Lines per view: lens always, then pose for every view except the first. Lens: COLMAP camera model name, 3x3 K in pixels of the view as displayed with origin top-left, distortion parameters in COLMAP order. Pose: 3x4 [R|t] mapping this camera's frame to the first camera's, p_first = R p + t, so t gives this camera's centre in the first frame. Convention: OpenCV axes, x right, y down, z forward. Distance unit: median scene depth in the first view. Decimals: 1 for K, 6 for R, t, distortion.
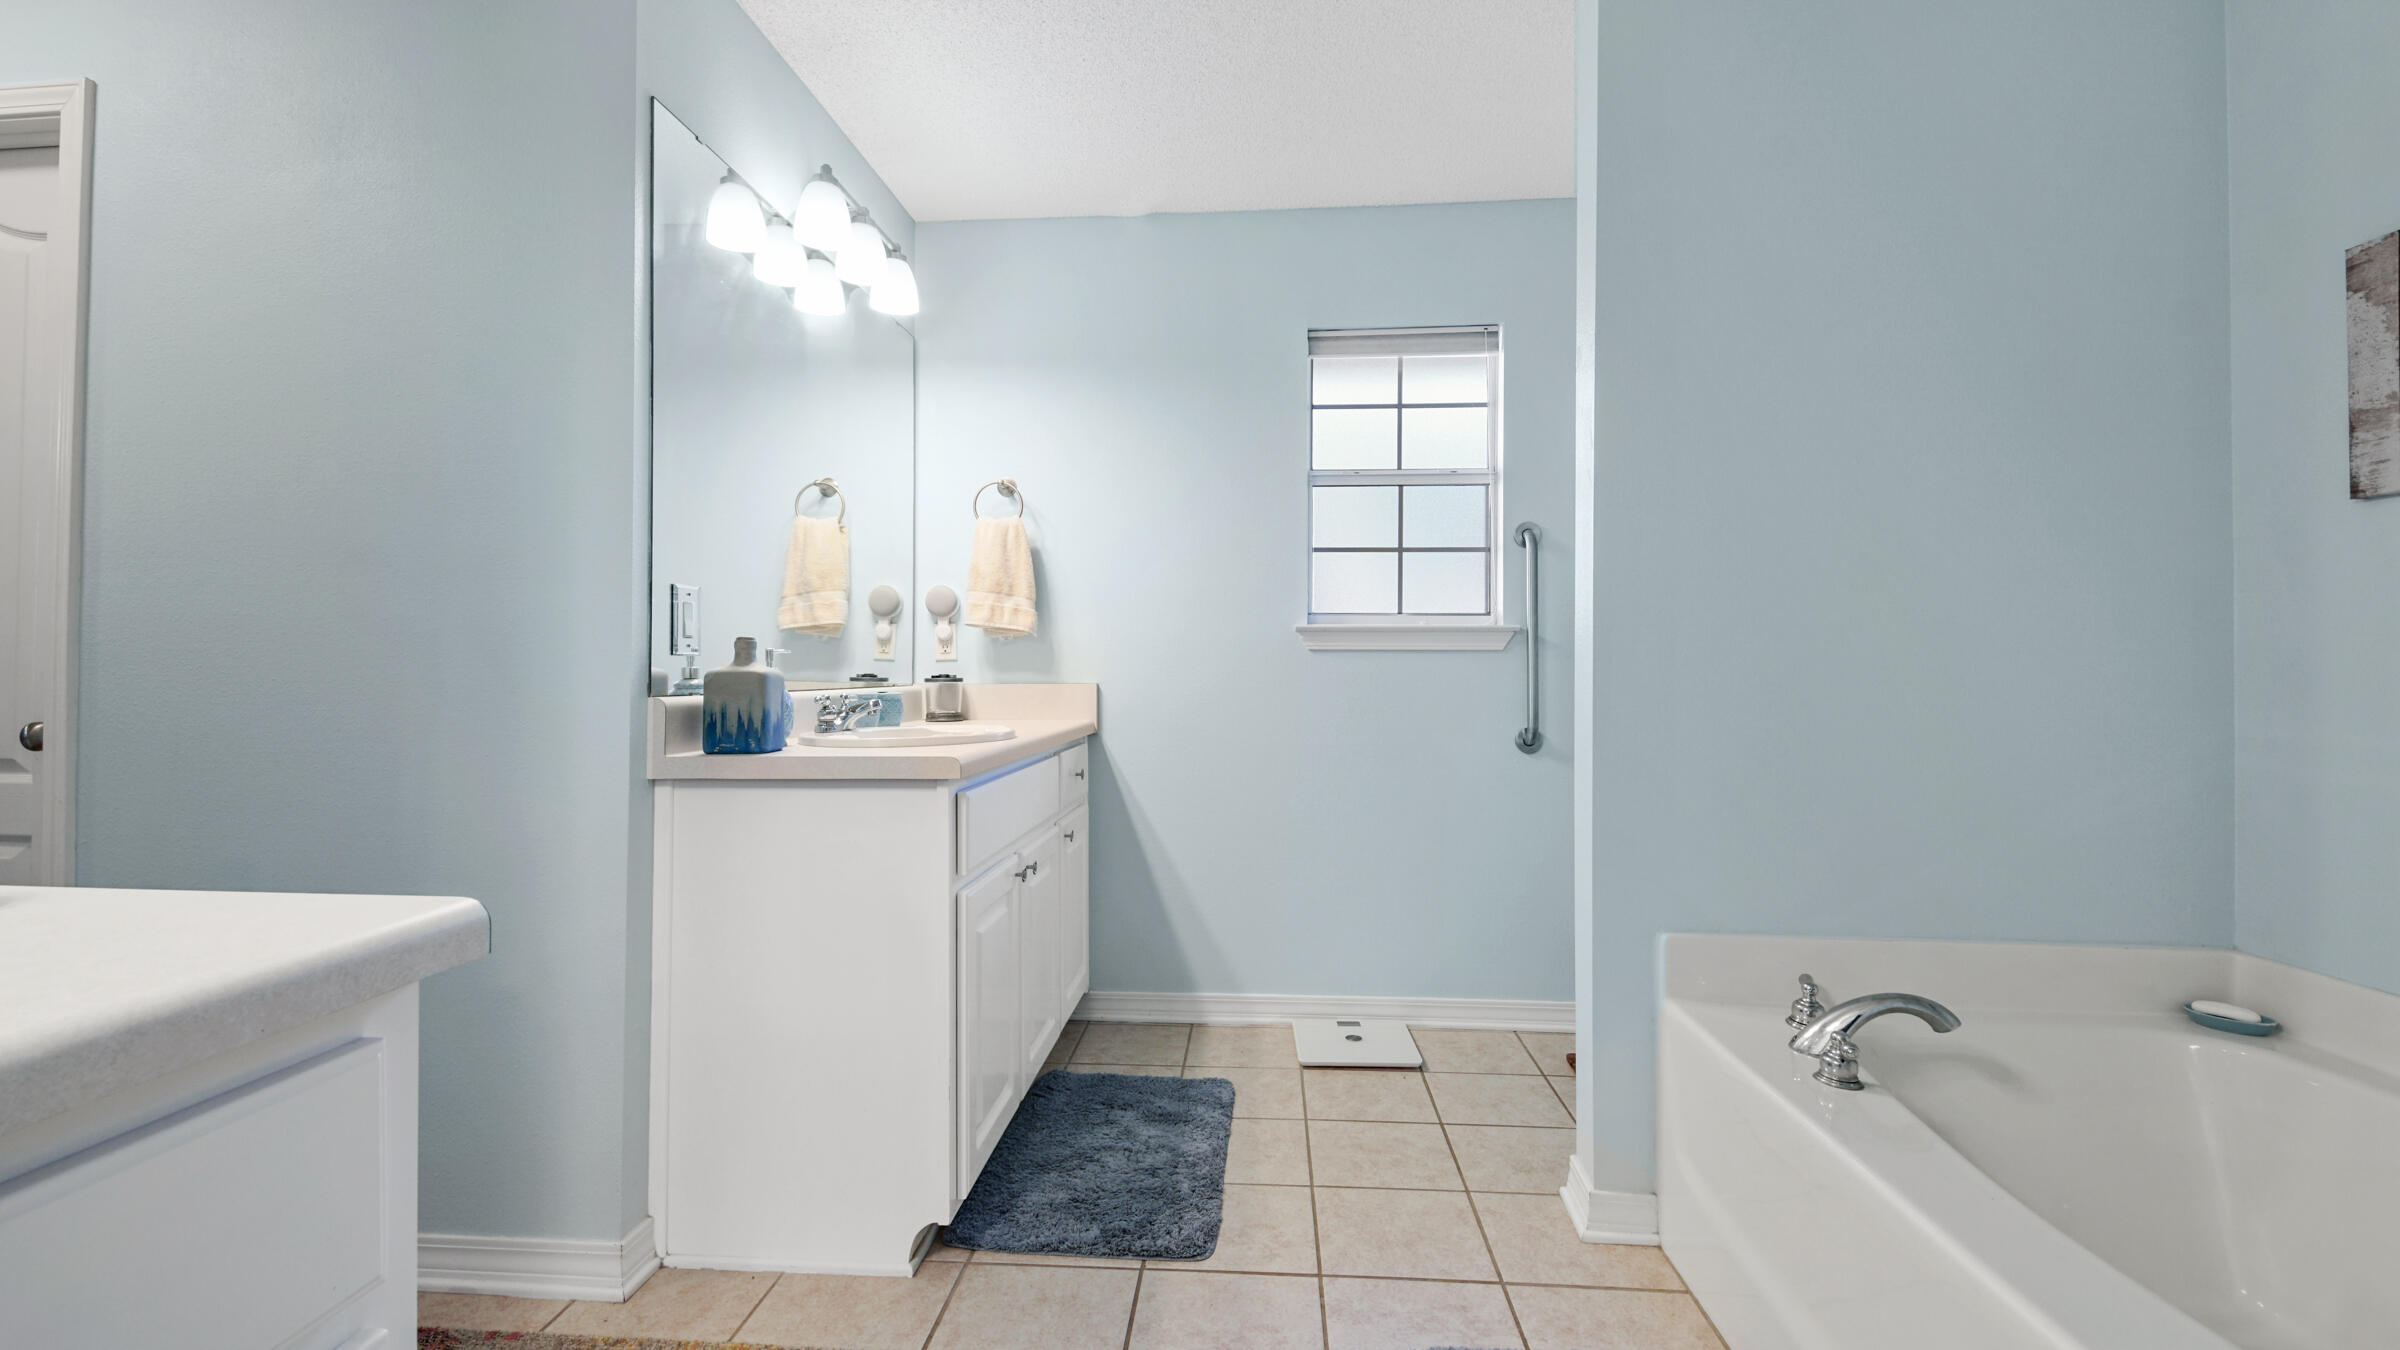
lens RADIAL K [[1064.2, 0, 1194.9], [0, 1064.2, 671.8], [0, 0, 1]] dist [0.051162, -0.030340]
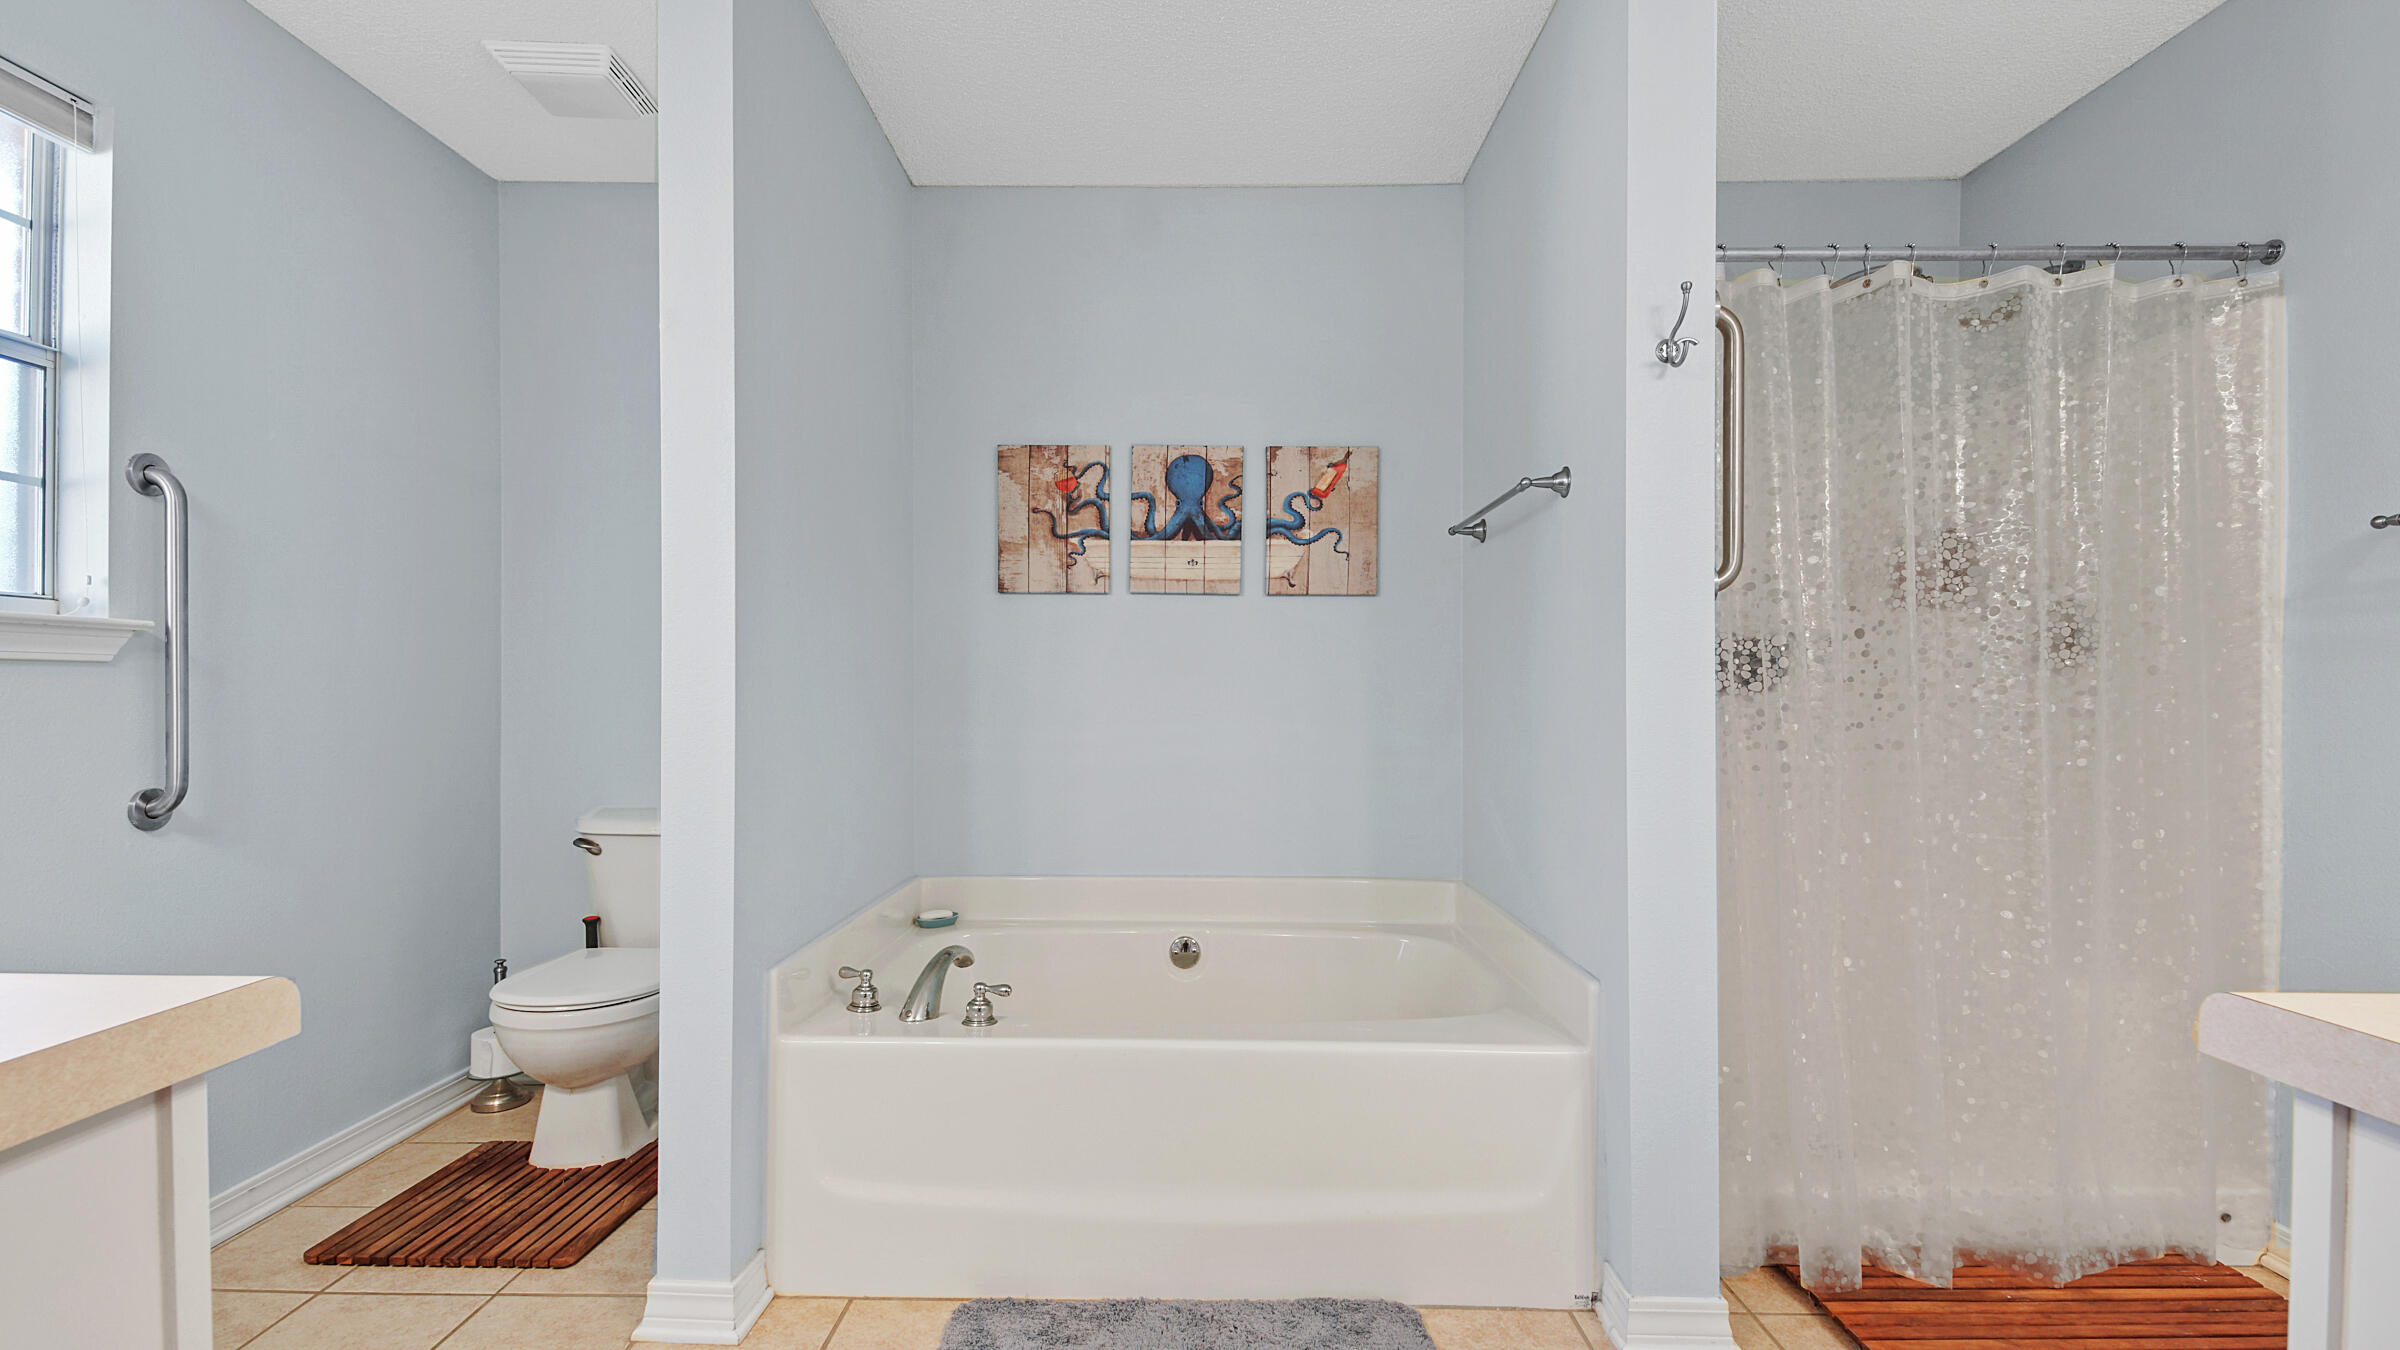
lens RADIAL K [[1064.2, 0, 1194.9], [0, 1064.2, 671.8], [0, 0, 1]] dist [0.051162, -0.030340]
pose [[-0.068347, 0.013651, 0.997568, -0.607237], [0.000347, 0.999907, -0.013659, -0.010165], [-0.997662, -0.000587, -0.068345, 0.776546]]
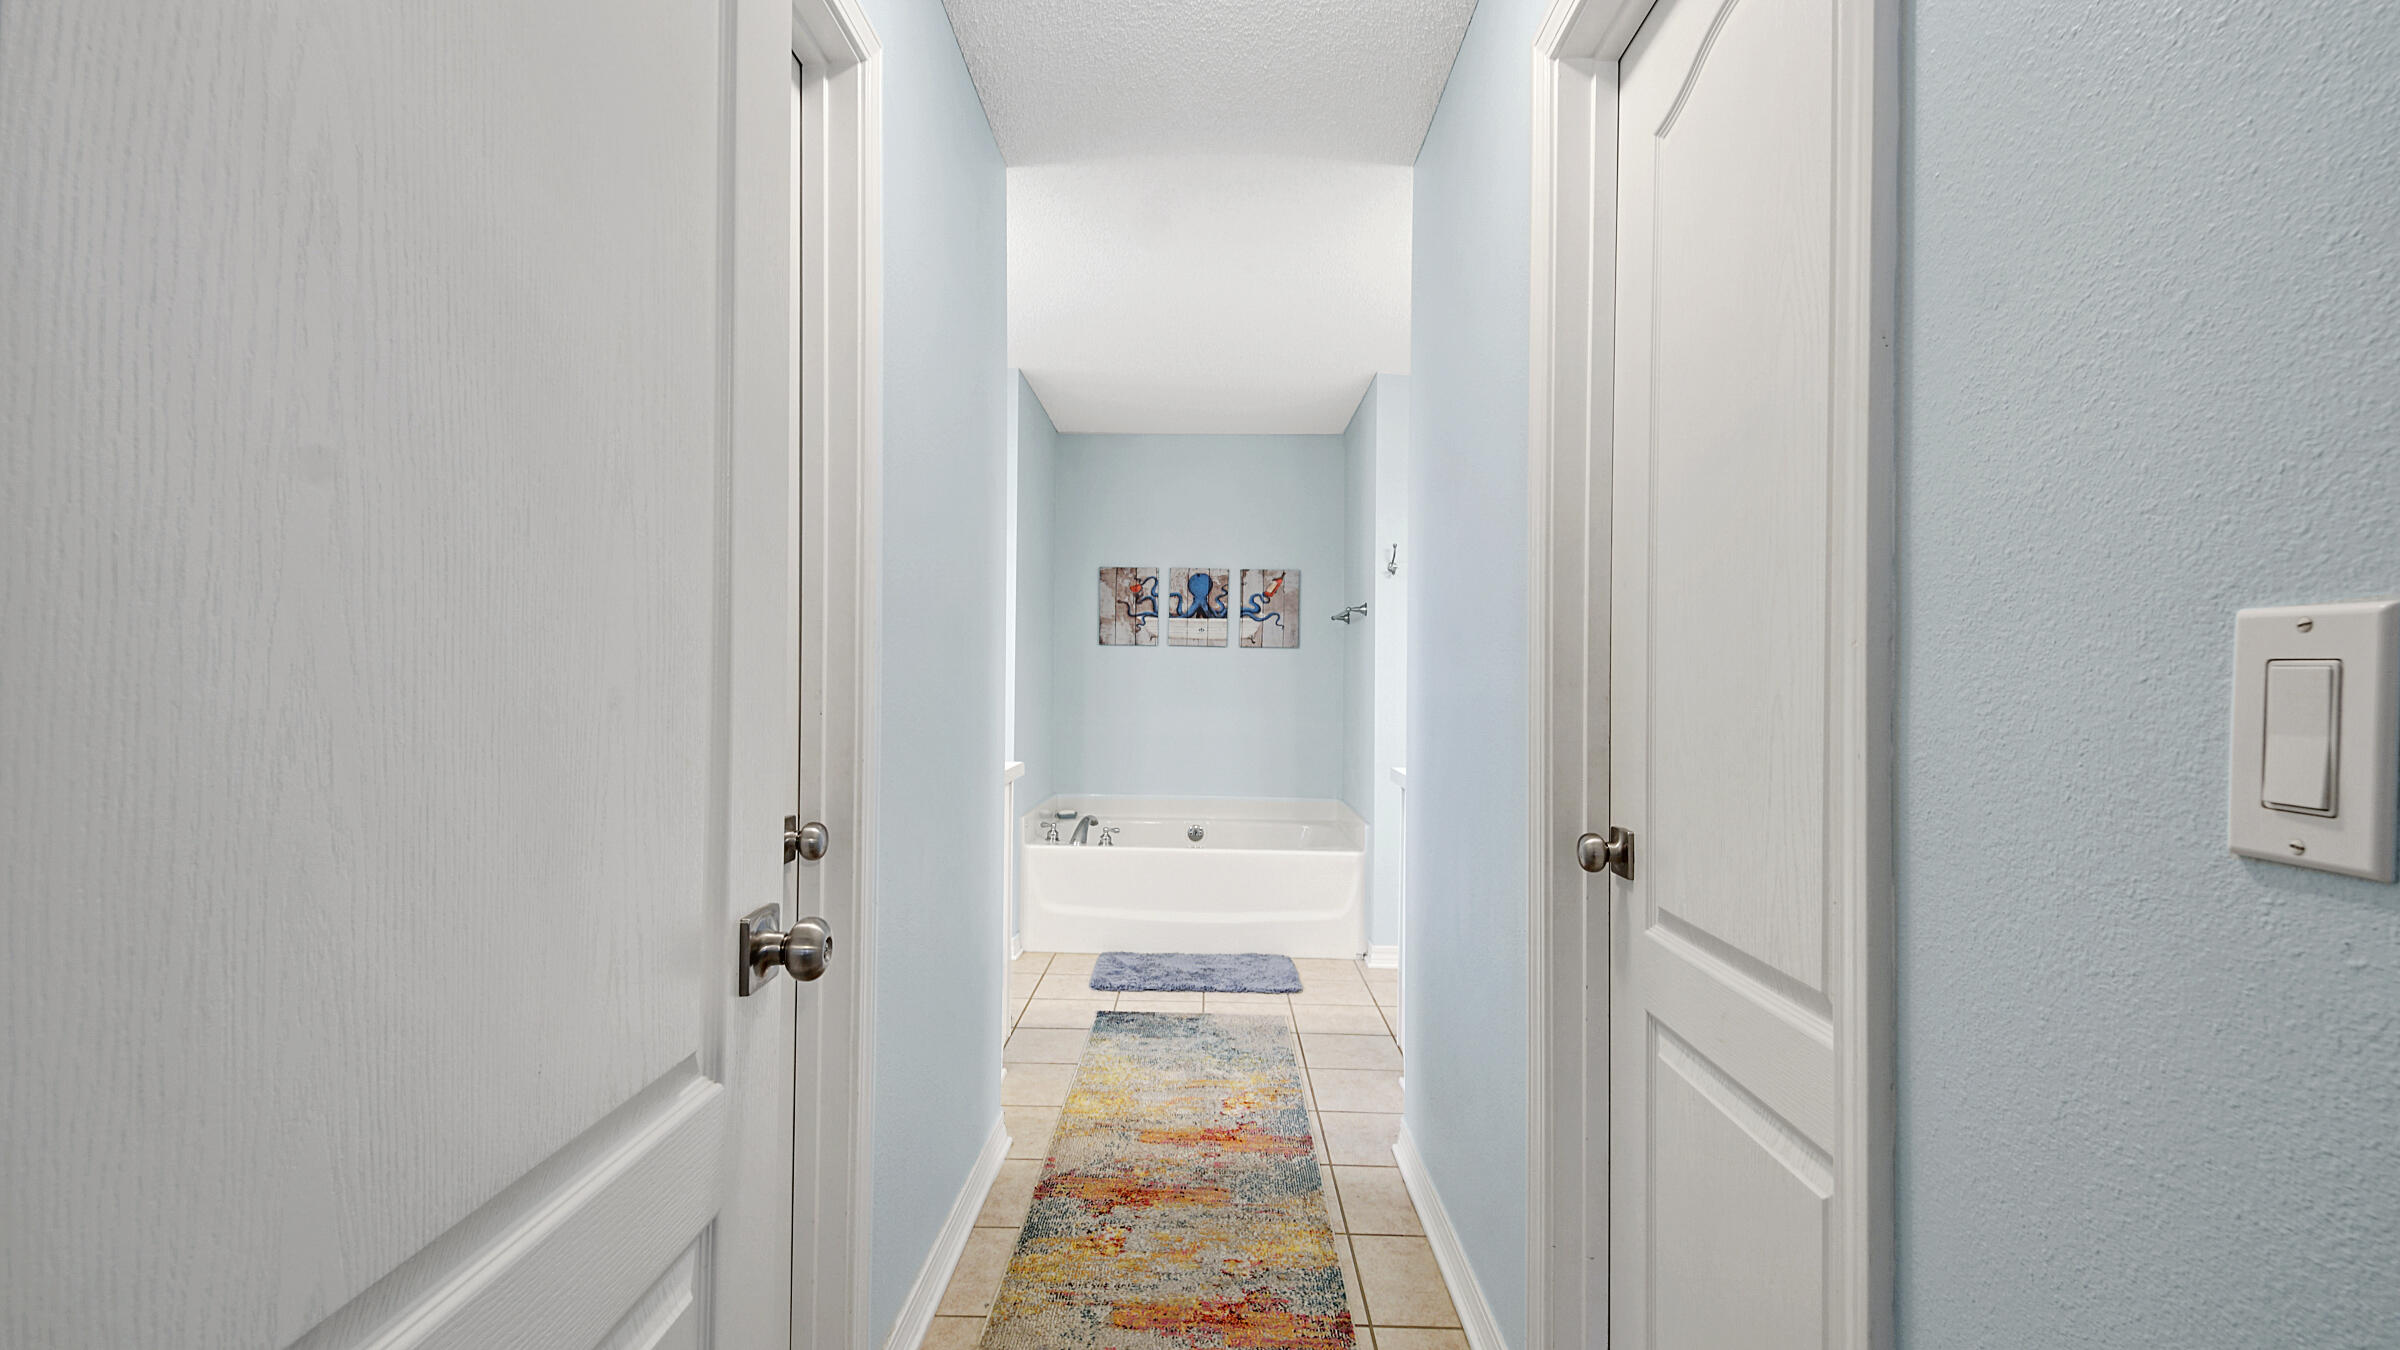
lens RADIAL K [[1064.2, 0, 1194.9], [0, 1064.2, 671.8], [0, 0, 1]] dist [0.051162, -0.030340]
pose [[-0.053755, 0.001177, 0.998553, -2.060441], [-0.007904, 0.999967, -0.001604, -0.071542], [-0.998523, -0.007978, -0.053744, 0.853055]]
